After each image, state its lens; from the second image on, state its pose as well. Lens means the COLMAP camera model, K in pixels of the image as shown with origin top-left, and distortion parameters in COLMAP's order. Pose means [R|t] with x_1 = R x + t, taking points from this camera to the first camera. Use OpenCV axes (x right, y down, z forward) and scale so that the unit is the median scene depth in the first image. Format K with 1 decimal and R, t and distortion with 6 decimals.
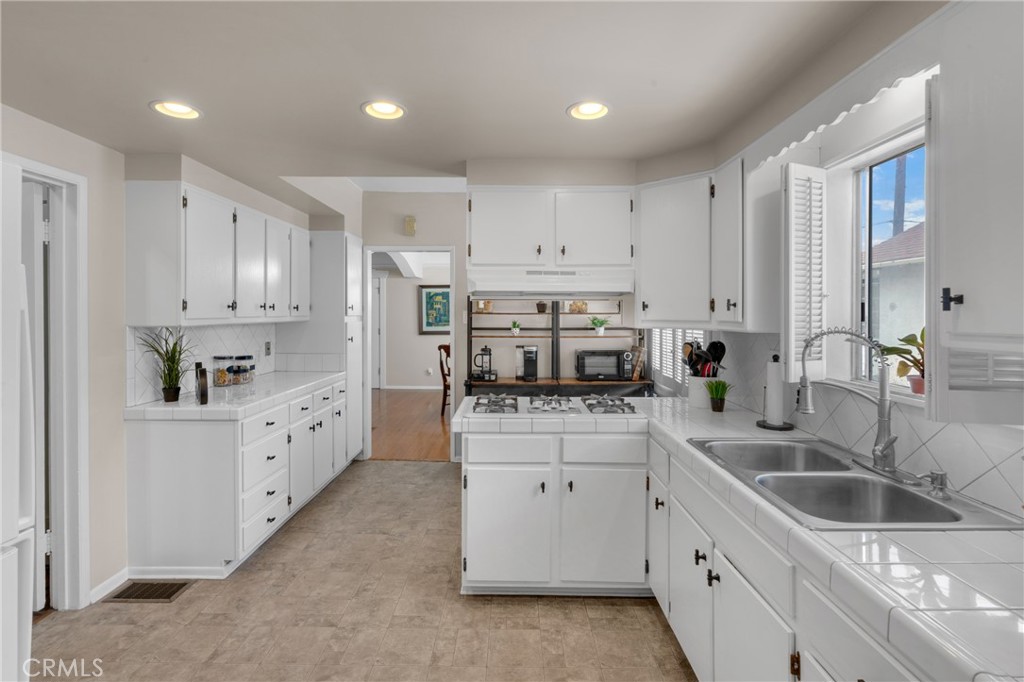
lens RADIAL K [[482.6, 0, 515.2], [0, 482.6, 319.1], [0, 0, 1]] dist [-0.001831, 0.002132]
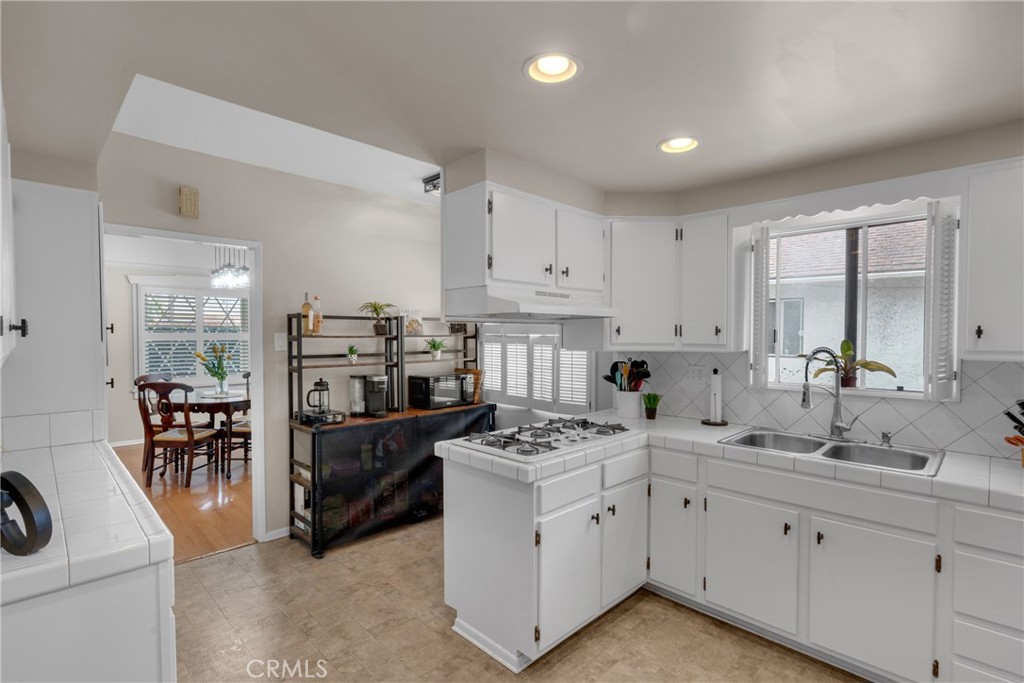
lens RADIAL K [[482.6, 0, 508.9], [0, 482.6, 351.4], [0, 0, 1]] dist [-0.001831, 0.002132]
pose [[0.707021, -0.028940, 0.706600, -0.582889], [0.010035, 0.999472, 0.030895, -0.013521], [-0.707121, -0.014753, 0.706938, 0.353922]]
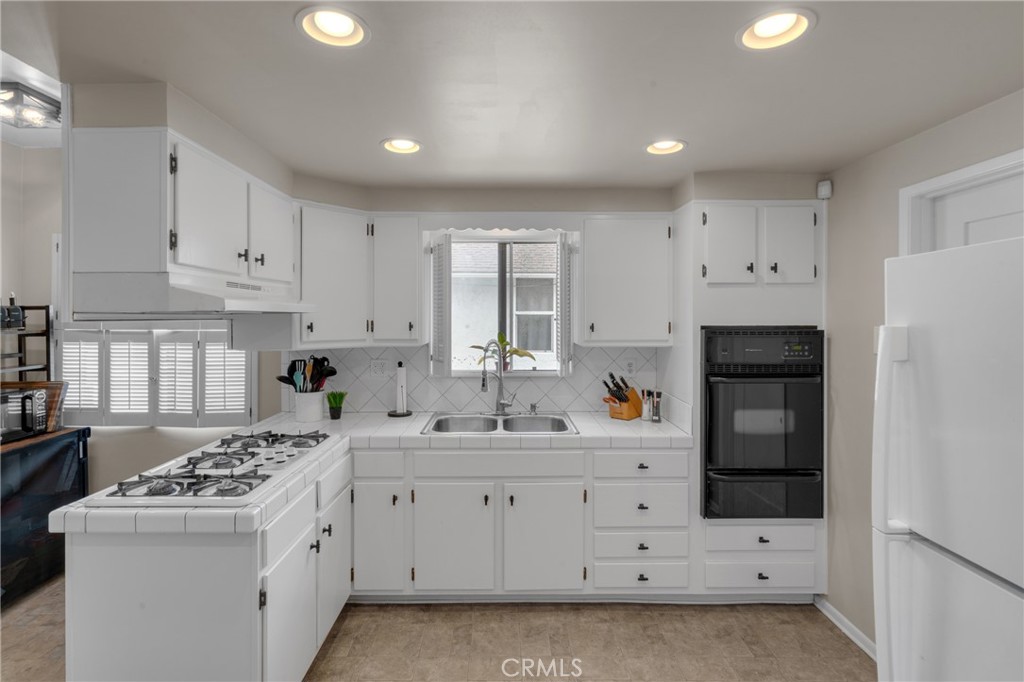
lens RADIAL K [[482.6, 0, 483.5], [0, 482.6, 320.8], [0, 0, 1]] dist [-0.001831, 0.002132]
pose [[0.003596, -0.015517, 0.999873, -0.611158], [0.015773, 0.999756, 0.015458, -0.041756], [-0.999869, 0.015716, 0.003840, 0.556443]]
